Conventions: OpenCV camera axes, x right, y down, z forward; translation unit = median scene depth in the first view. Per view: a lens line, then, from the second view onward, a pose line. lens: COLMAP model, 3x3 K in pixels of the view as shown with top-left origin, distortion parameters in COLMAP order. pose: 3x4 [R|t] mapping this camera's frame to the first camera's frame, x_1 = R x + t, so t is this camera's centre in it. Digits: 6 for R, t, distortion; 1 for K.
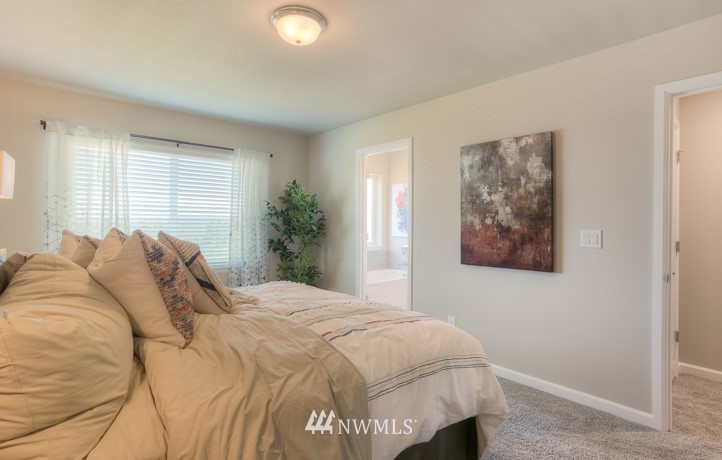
lens RADIAL K [[359.8, 0, 359.7], [0, 359.8, 224.6], [0, 0, 1]] dist [-0.062606, 0.036875]
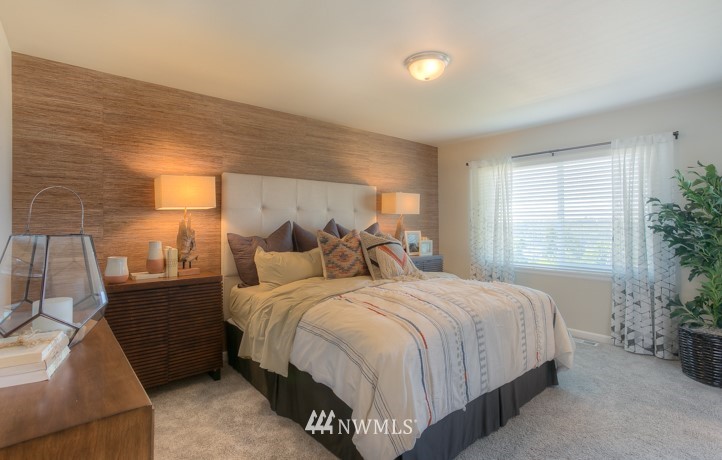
lens RADIAL K [[359.8, 0, 359.7], [0, 359.8, 224.6], [0, 0, 1]] dist [-0.062606, 0.036875]
pose [[-0.046922, -0.010059, -0.998848, 0.570305], [-0.001168, 0.999949, -0.010015, 0.001873], [0.998898, 0.000697, -0.046931, 0.443298]]
